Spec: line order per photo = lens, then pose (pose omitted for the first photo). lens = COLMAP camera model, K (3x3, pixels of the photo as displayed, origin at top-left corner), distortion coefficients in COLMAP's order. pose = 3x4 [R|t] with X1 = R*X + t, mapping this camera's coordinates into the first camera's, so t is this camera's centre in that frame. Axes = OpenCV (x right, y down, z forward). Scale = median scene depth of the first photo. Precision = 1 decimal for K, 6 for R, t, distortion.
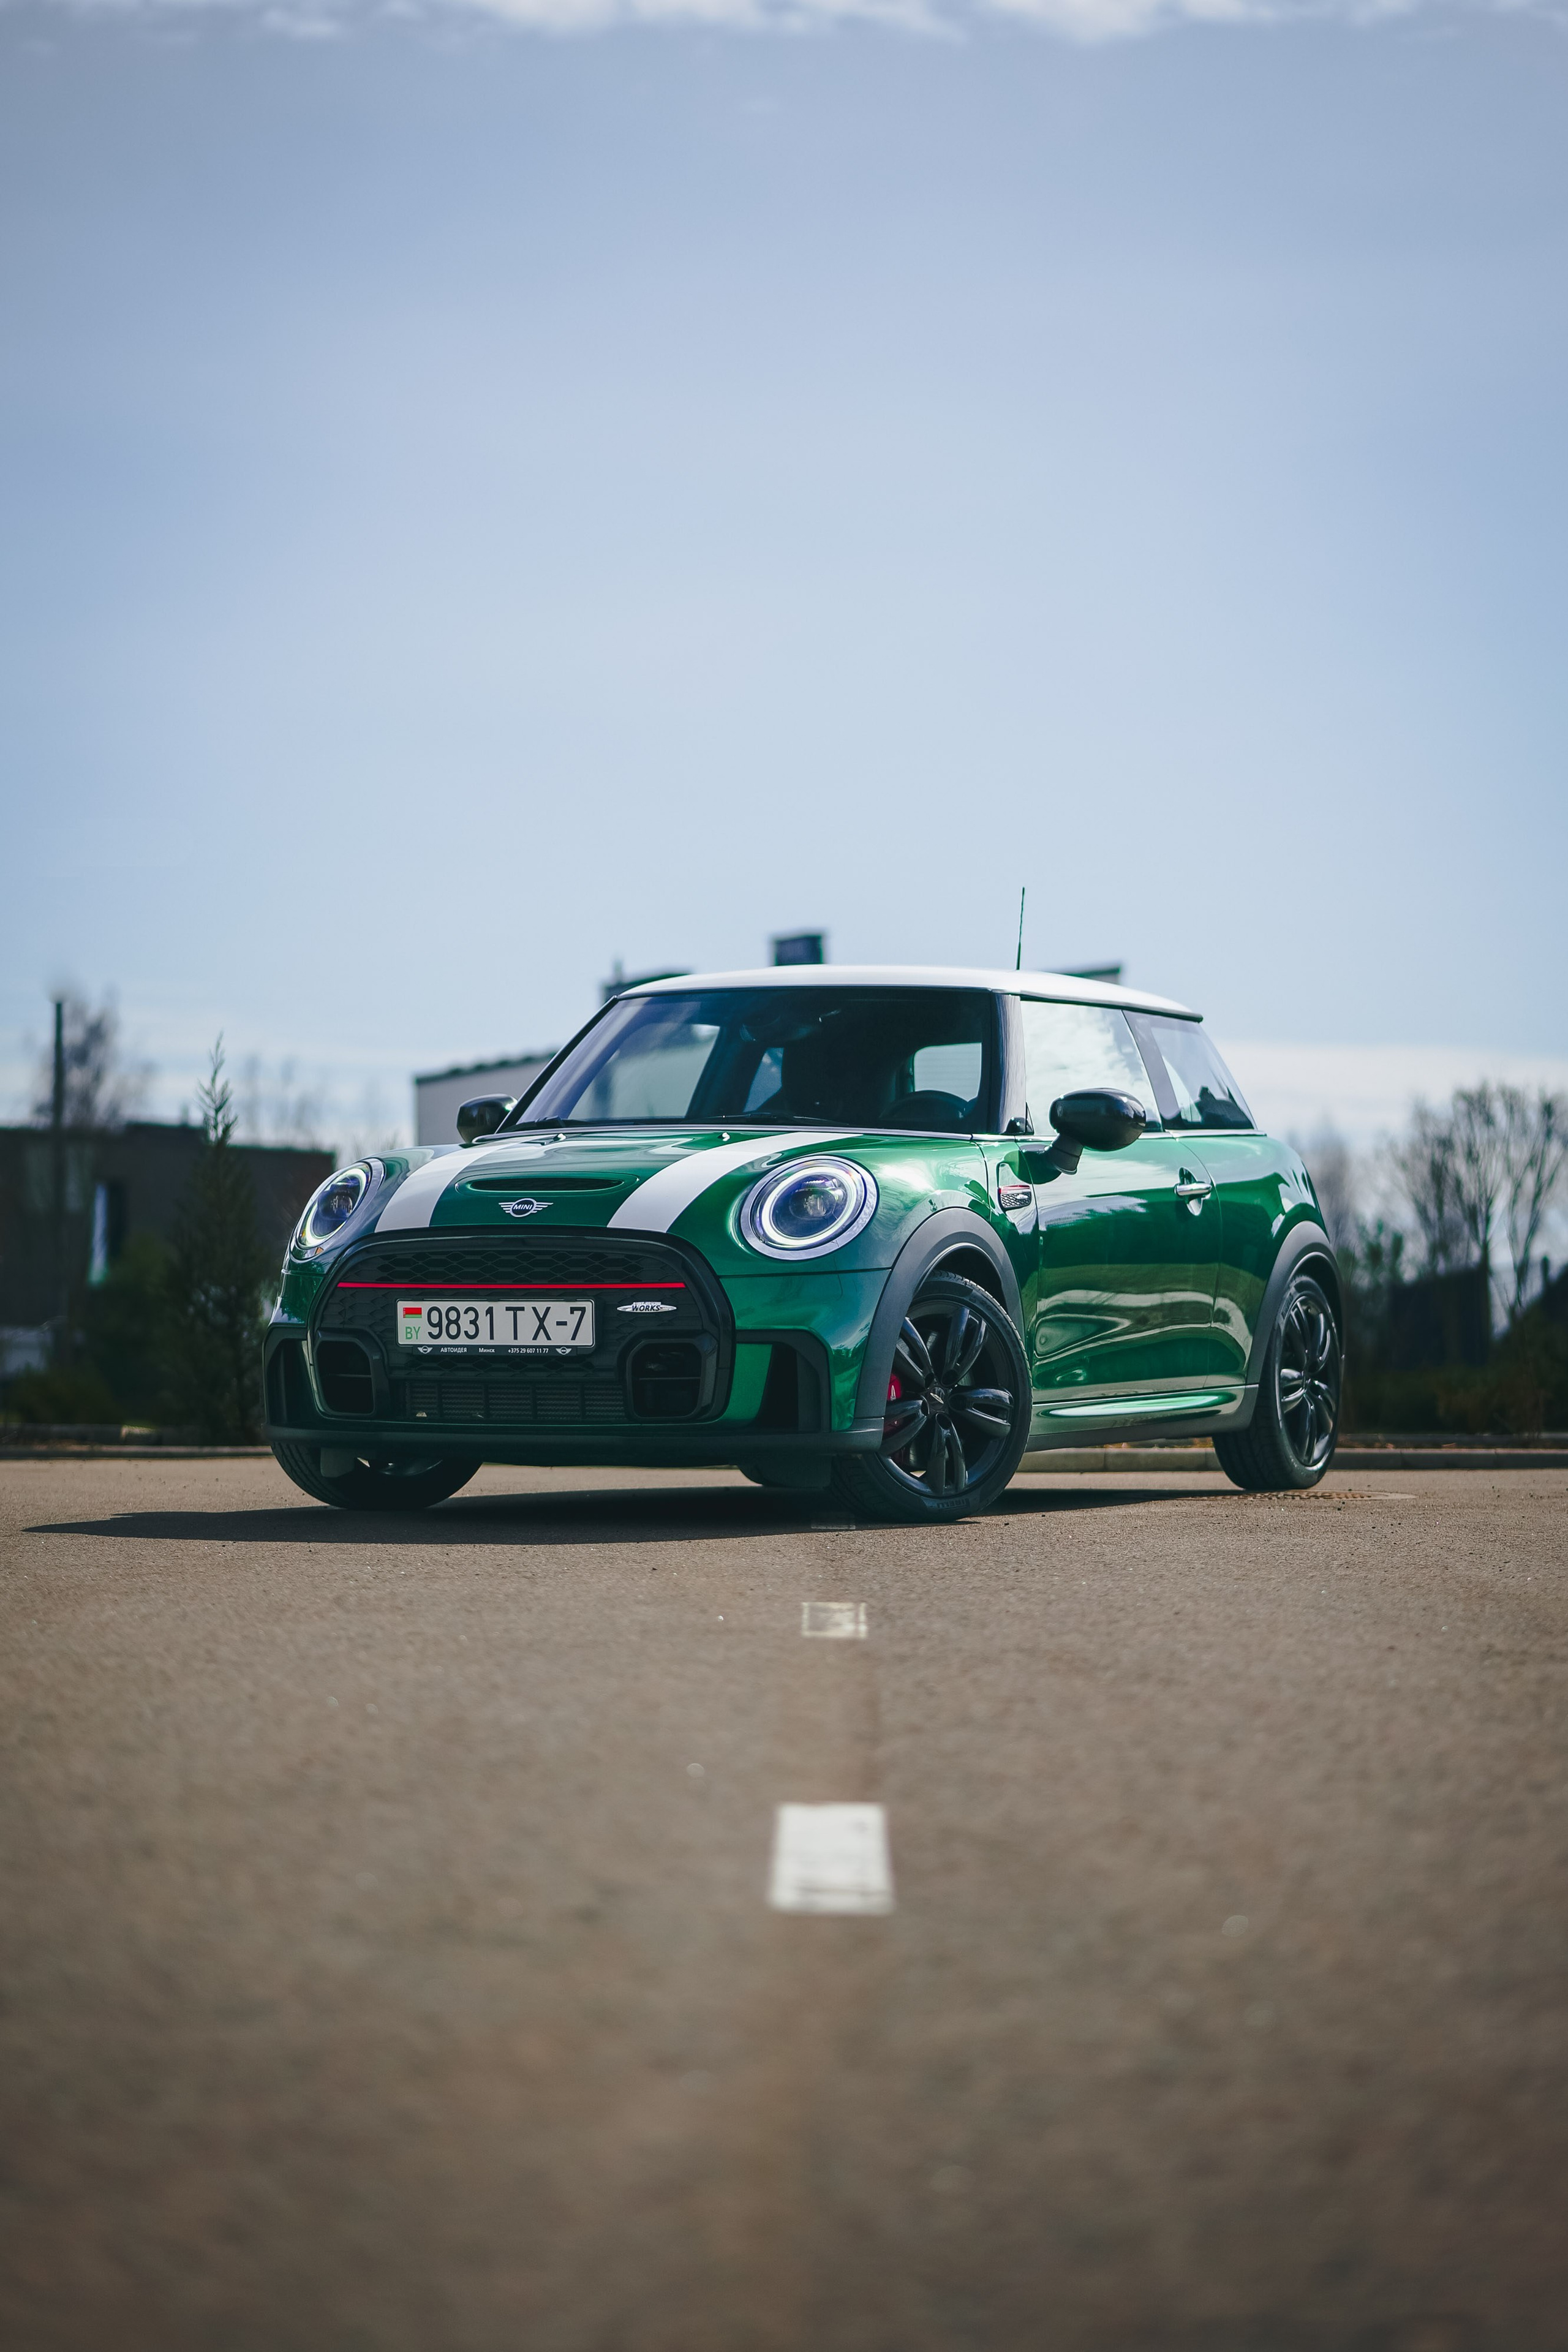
lens RADIAL K [[5747.4, 0, 780.0], [0, 5747.4, 1185.1], [0, 0, 1]] dist [0.152347, 0.000000]
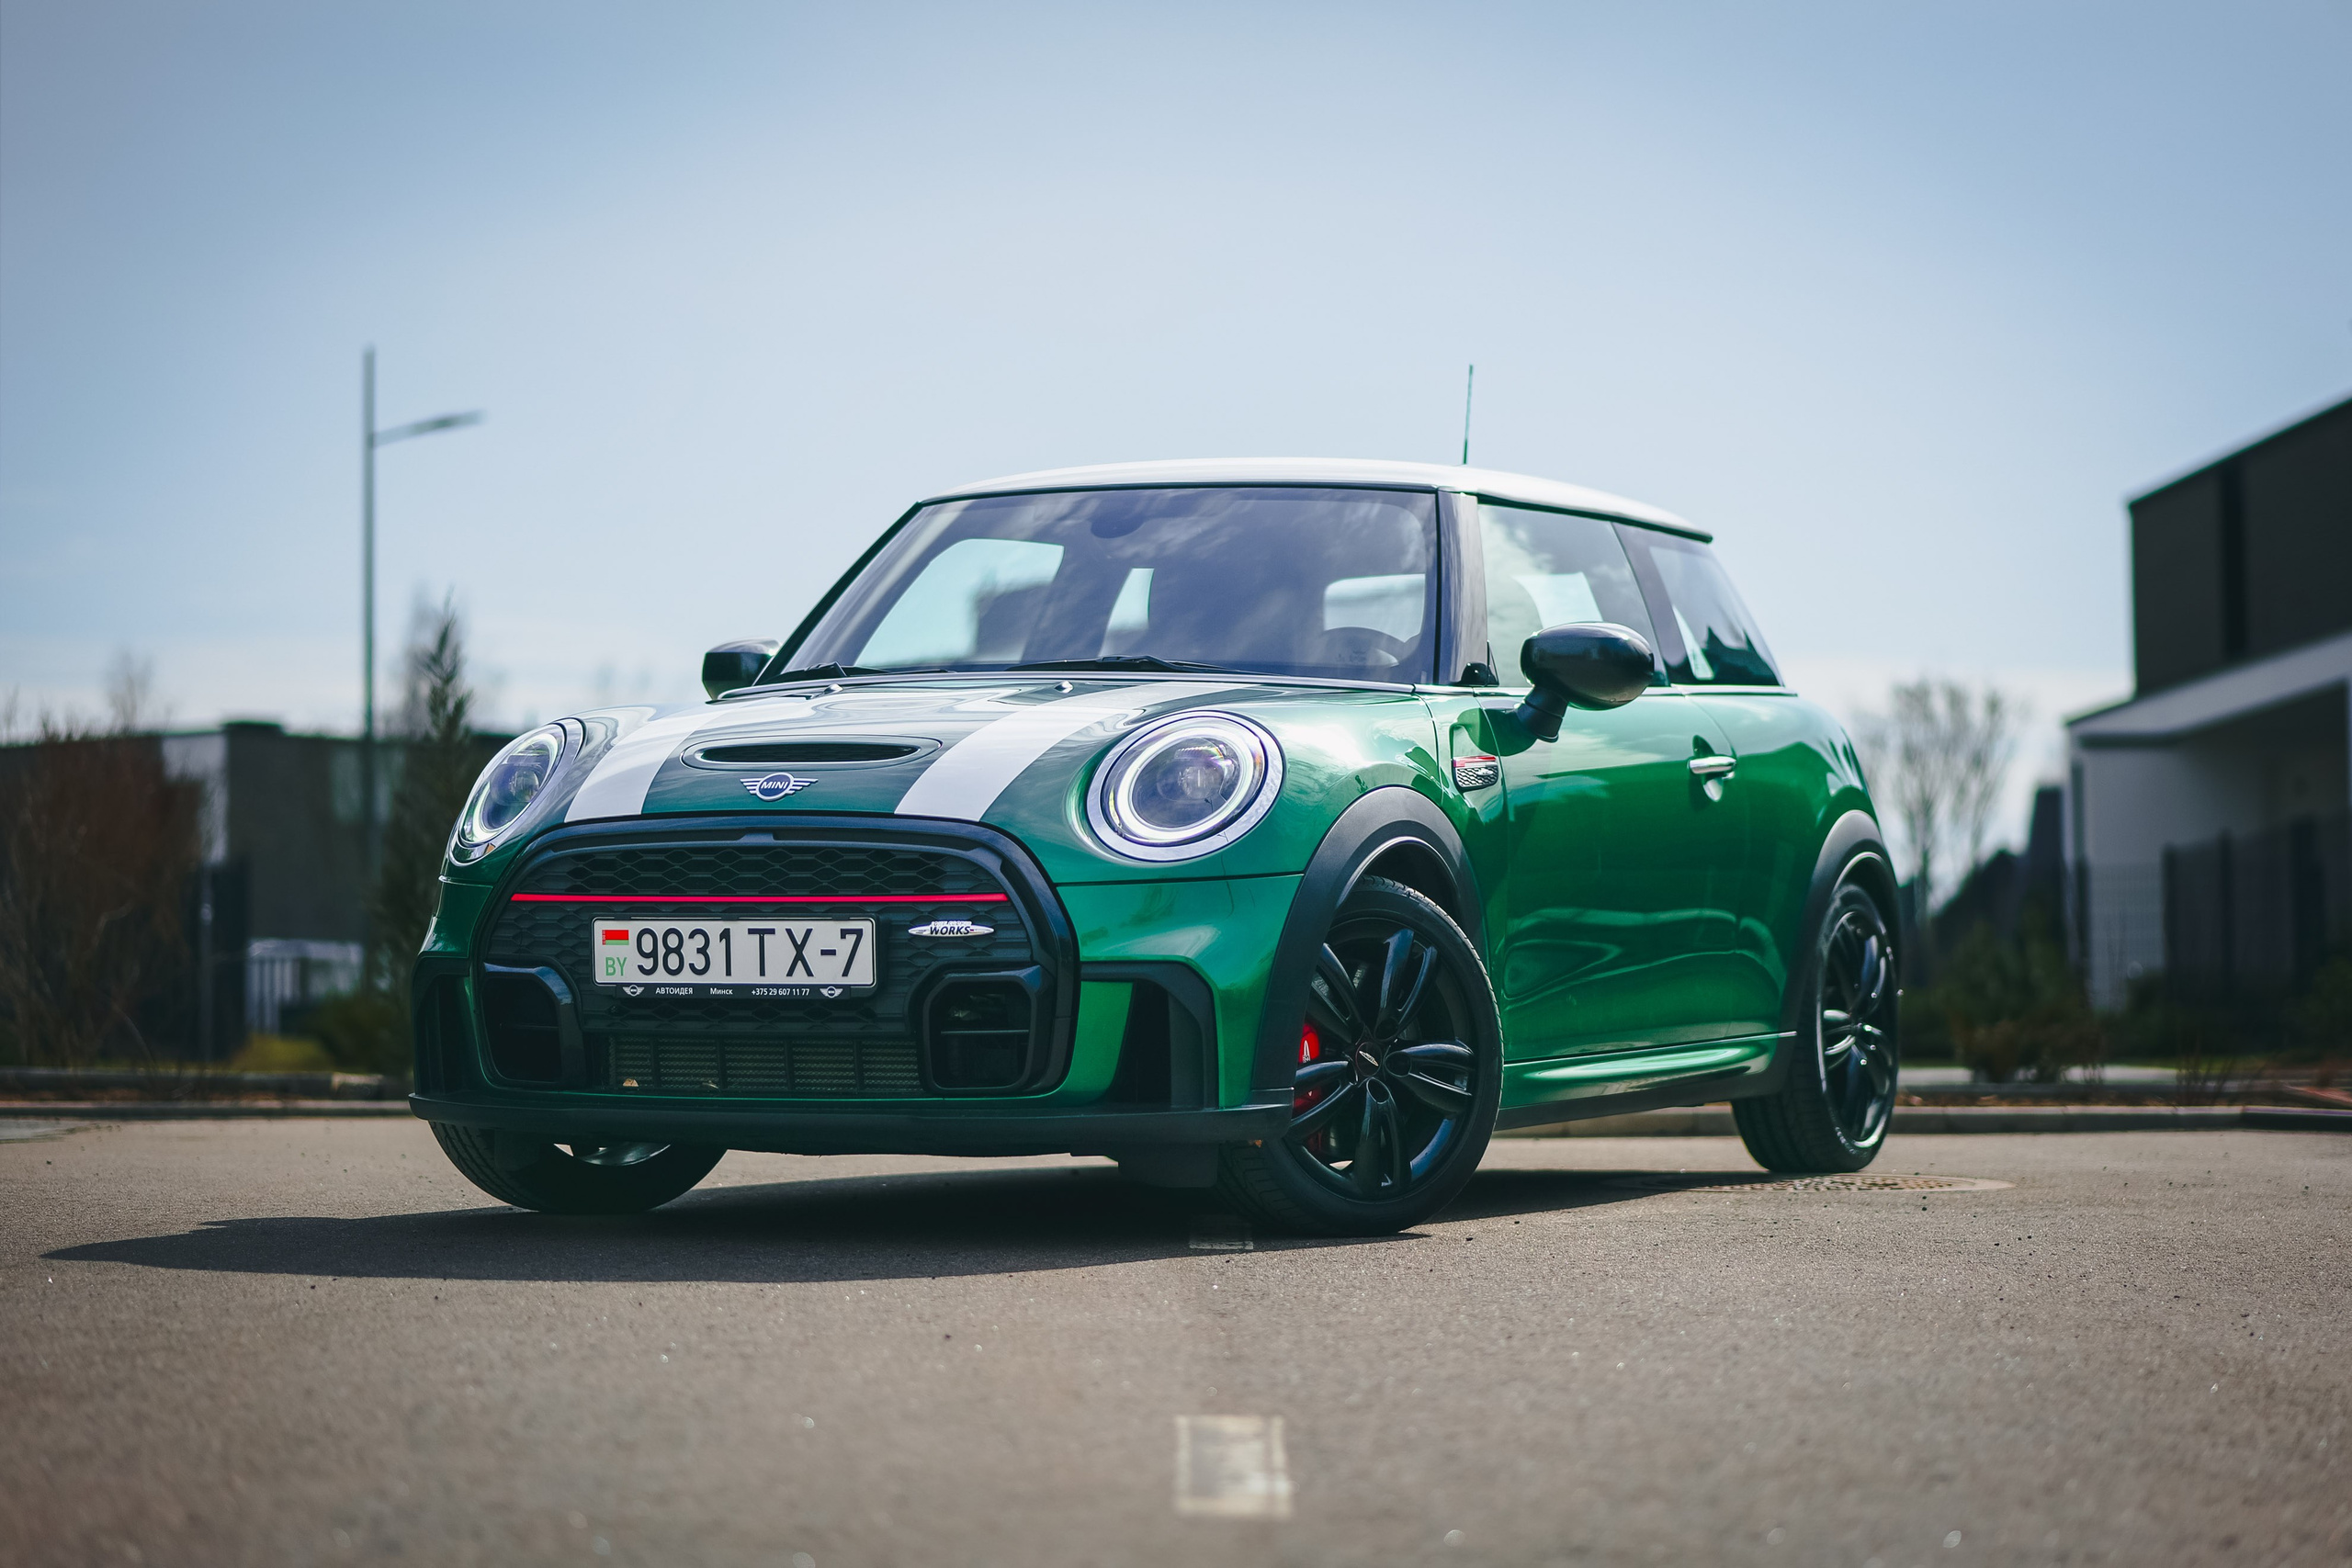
lens RADIAL K [[5746.8, 0, 1215.0], [0, 5746.8, 898.2], [0, 0, 1]] dist [0.152347, 0.000000]
pose [[0.999939, -0.001731, 0.010937, 0.001033], [0.001547, 0.999858, 0.016804, 0.005874], [-0.010965, -0.016786, 0.999799, 0.302991]]
